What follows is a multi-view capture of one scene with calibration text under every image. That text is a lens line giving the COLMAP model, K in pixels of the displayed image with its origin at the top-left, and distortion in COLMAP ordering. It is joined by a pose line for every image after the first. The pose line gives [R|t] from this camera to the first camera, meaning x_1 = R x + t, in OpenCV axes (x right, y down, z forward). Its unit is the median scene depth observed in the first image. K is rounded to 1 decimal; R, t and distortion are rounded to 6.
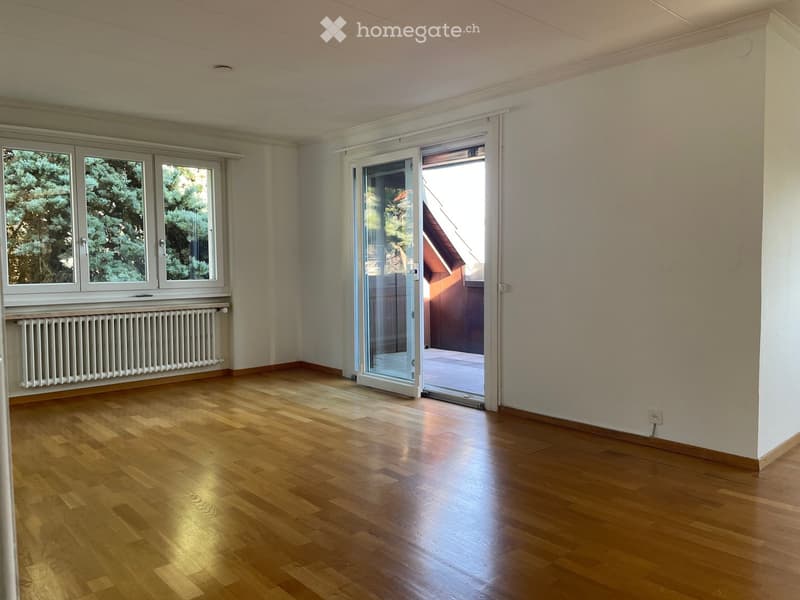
lens RADIAL K [[605.7, 0, 400.0], [0, 605.7, 300.0], [0, 0, 1]] dist [0.117117, -0.170532]
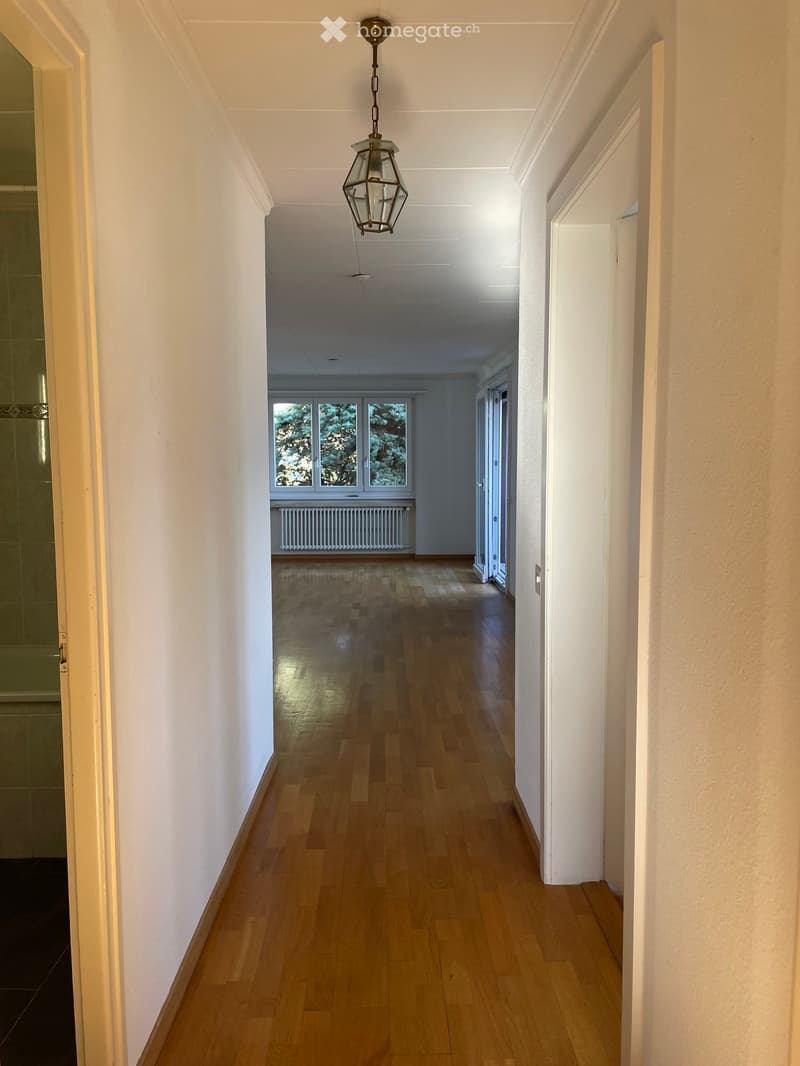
lens RADIAL K [[807.2, 0, 400.0], [0, 807.2, 533.0], [0, 0, 1]] dist [0.117117, -0.170532]
pose [[0.755869, 0.067901, -0.651192, 0.854246], [-0.041994, 0.997588, 0.055275, -0.027707], [0.653374, -0.014435, 0.756897, -0.351113]]
